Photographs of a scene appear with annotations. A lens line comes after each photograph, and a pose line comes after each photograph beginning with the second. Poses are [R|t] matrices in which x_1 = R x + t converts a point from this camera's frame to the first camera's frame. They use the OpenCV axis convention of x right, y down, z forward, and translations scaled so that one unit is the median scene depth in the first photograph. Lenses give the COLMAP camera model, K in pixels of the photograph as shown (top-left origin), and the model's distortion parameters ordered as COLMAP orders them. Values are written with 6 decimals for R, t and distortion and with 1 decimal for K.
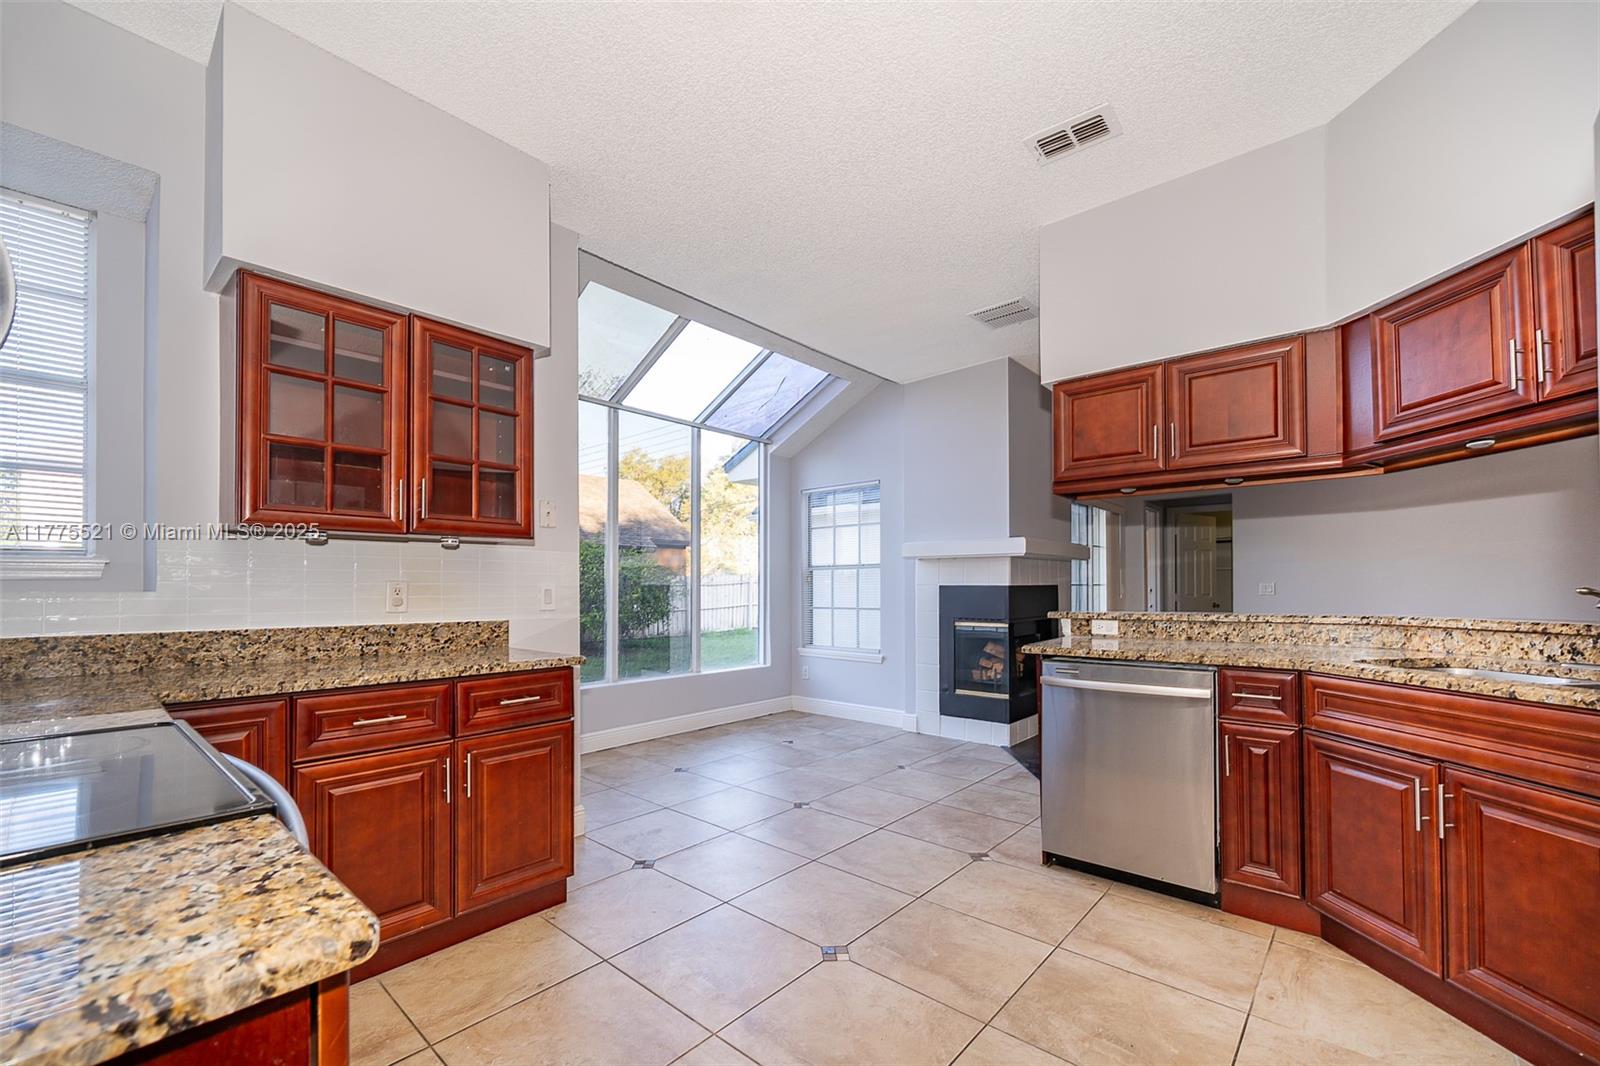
lens RADIAL K [[656.7, 0, 773.3], [0, 656.7, 581.1], [0, 0, 1]] dist [-0.000333, -0.000149]
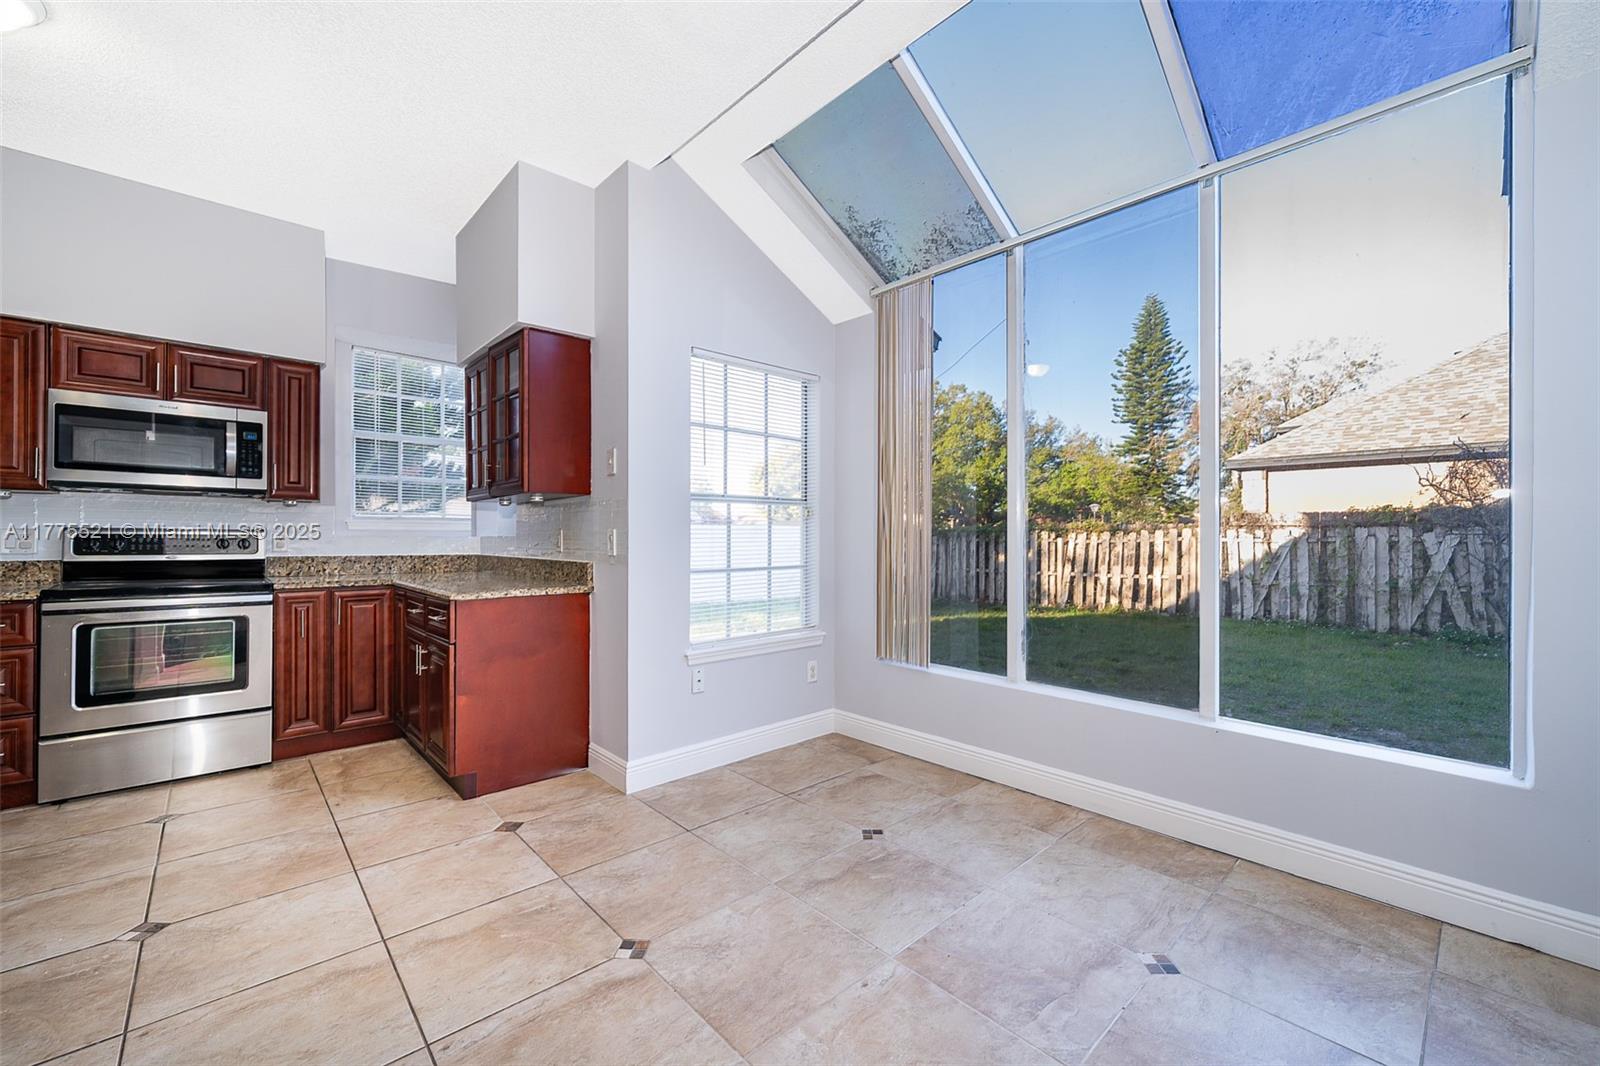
lens RADIAL K [[636.8, 0, 799.5], [0, 636.8, 538.2], [0, 0, 1]] dist [-0.001780, -0.000300]
pose [[-0.080173, 0.004154, -0.996772, 0.926279], [0.010340, 0.999941, 0.003335, 0.027364], [0.996727, -0.010040, -0.080211, 2.038589]]
